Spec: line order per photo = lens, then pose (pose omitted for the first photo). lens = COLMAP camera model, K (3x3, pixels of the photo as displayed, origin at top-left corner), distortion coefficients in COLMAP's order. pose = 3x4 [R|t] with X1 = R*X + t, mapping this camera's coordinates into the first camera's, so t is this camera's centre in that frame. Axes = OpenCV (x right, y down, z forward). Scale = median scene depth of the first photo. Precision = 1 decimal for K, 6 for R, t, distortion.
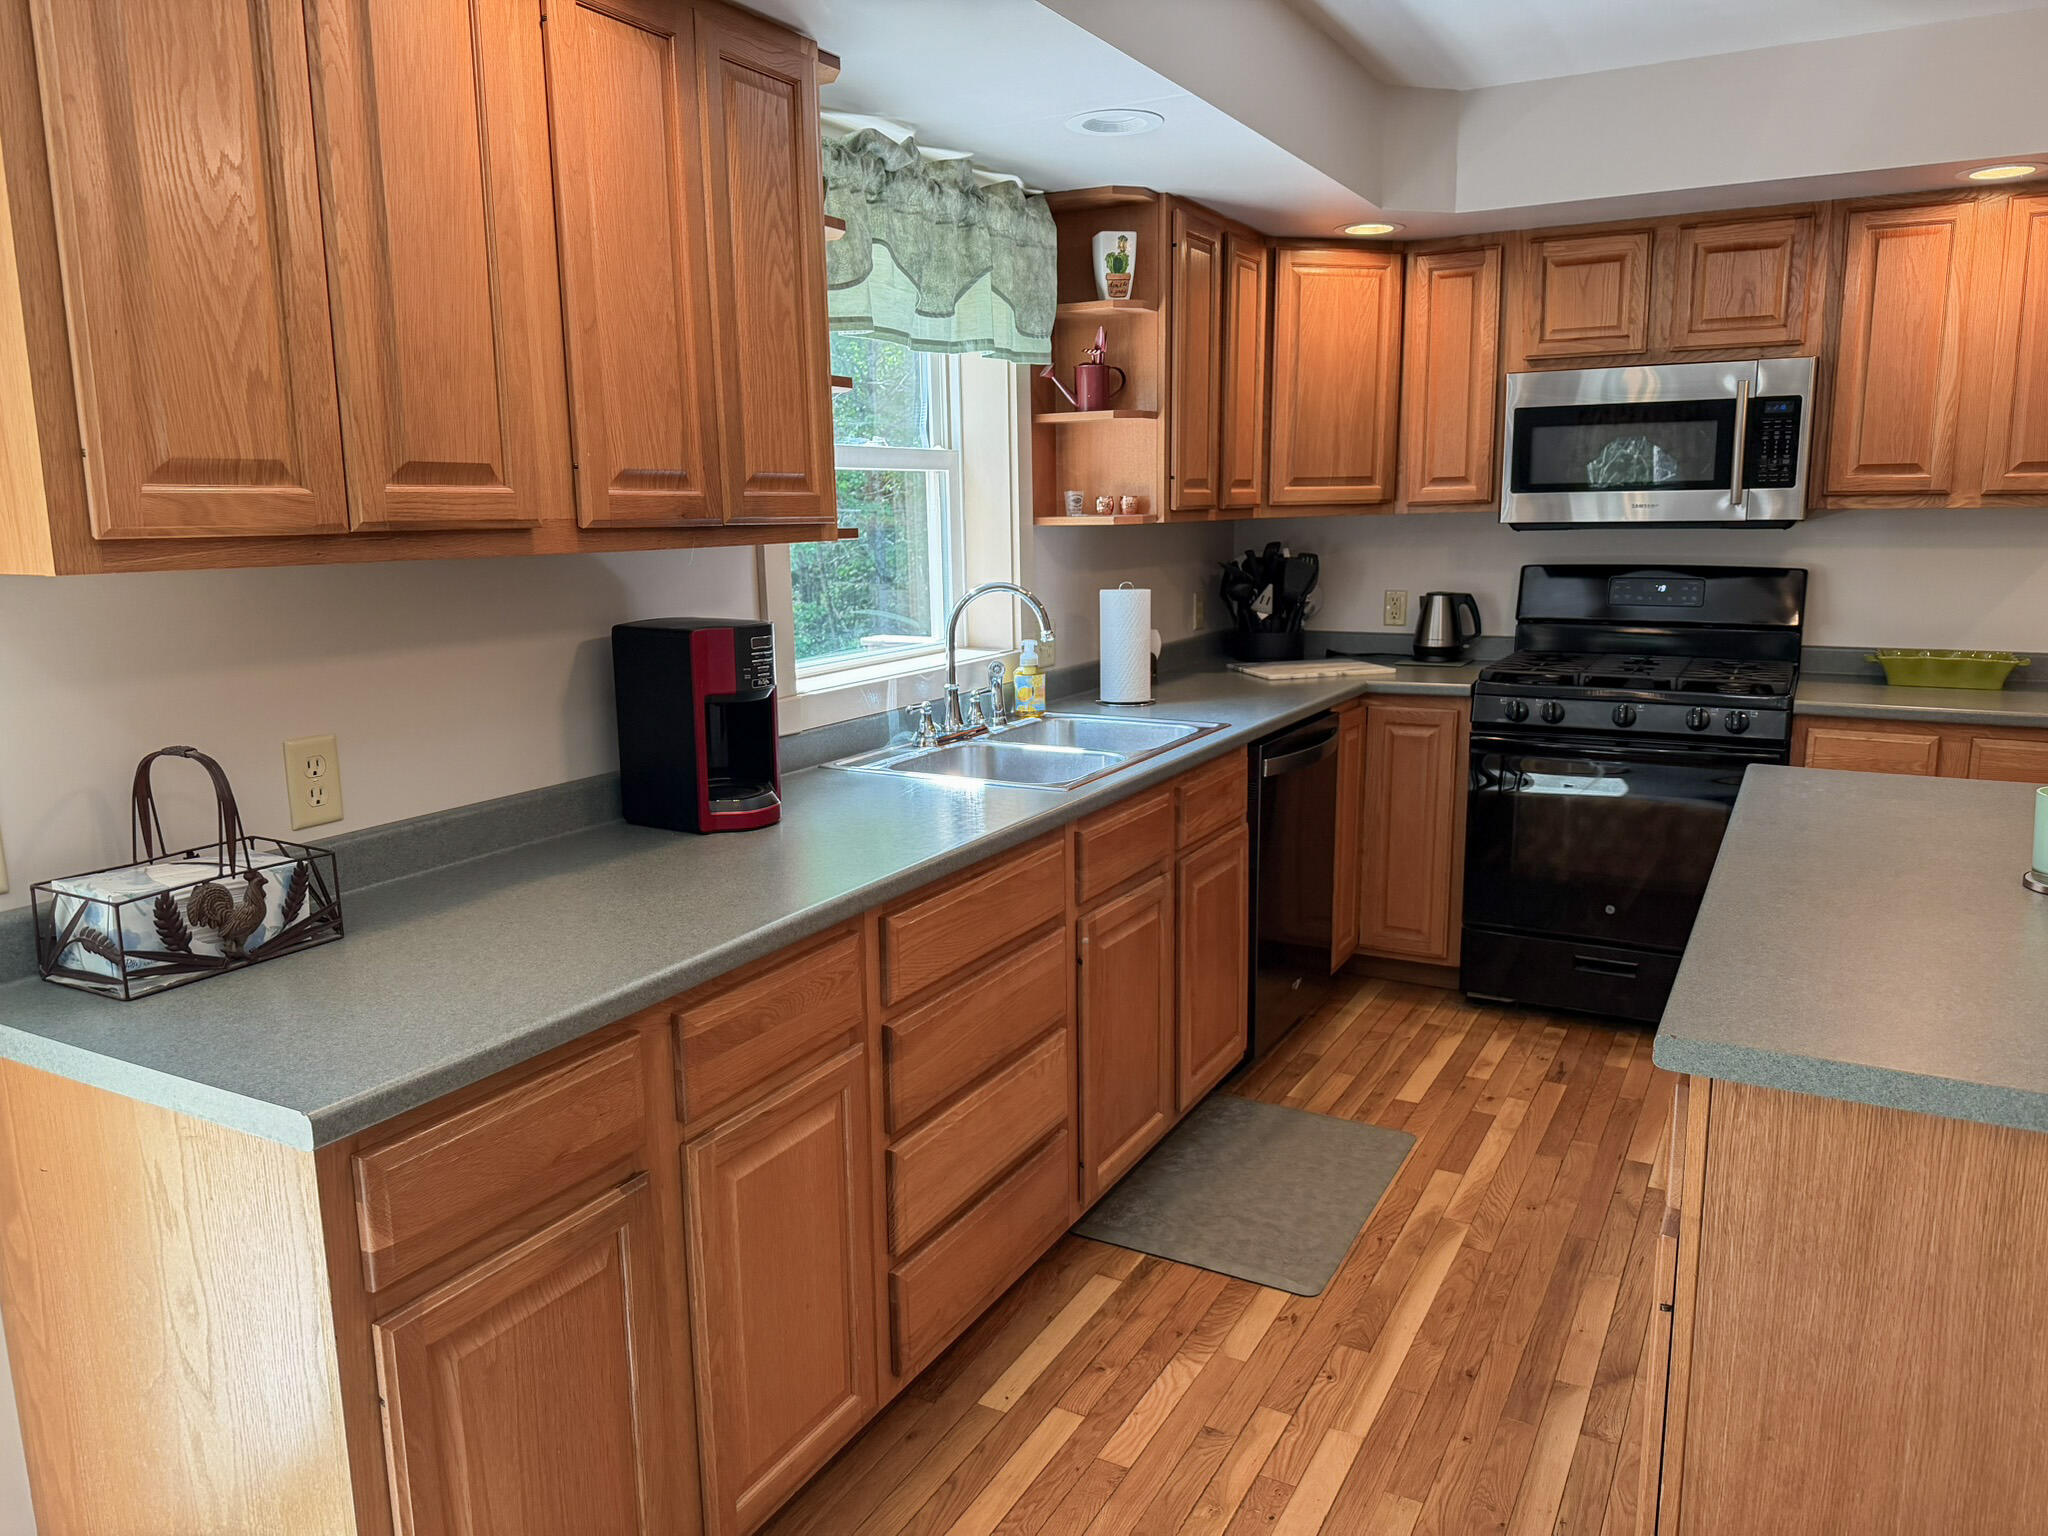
lens RADIAL K [[1452.2, 0, 1030.2], [0, 1452.2, 773.2], [0, 0, 1]] dist [0.030040, -0.045901]
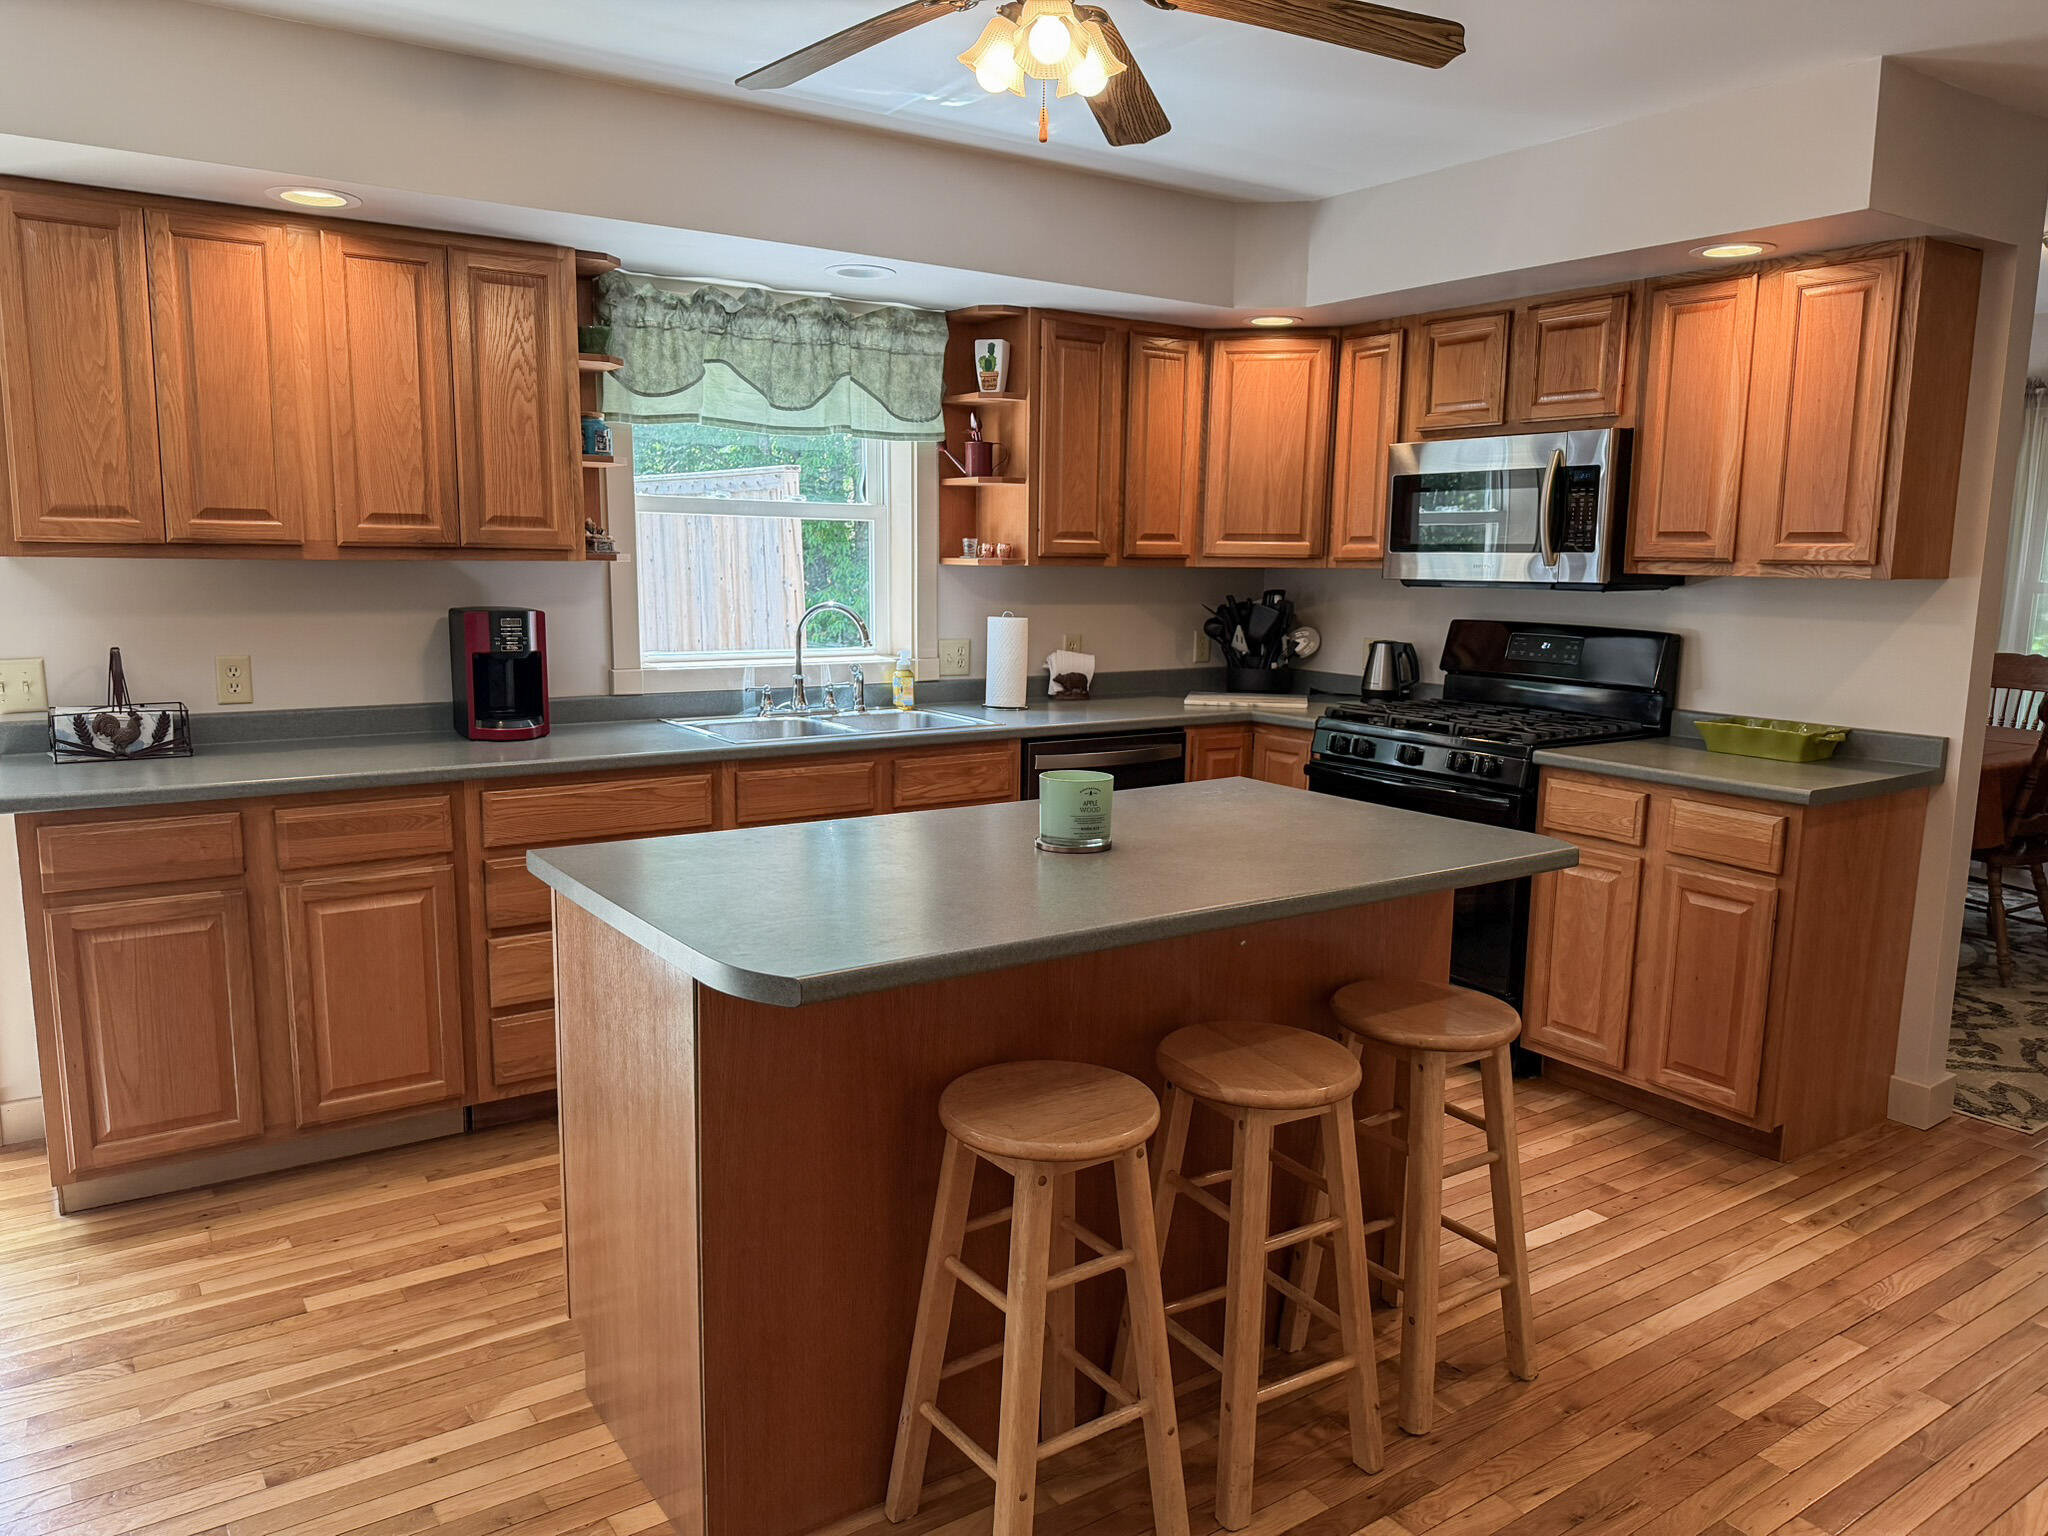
lens RADIAL K [[1452.2, 0, 1030.2], [0, 1452.2, 773.2], [0, 0, 1]] dist [0.030040, -0.045901]
pose [[0.893906, 0.094488, -0.438183, 0.686044], [-0.109178, 0.993987, -0.008386, 0.016010], [0.434755, 0.055336, 0.898847, -0.117031]]
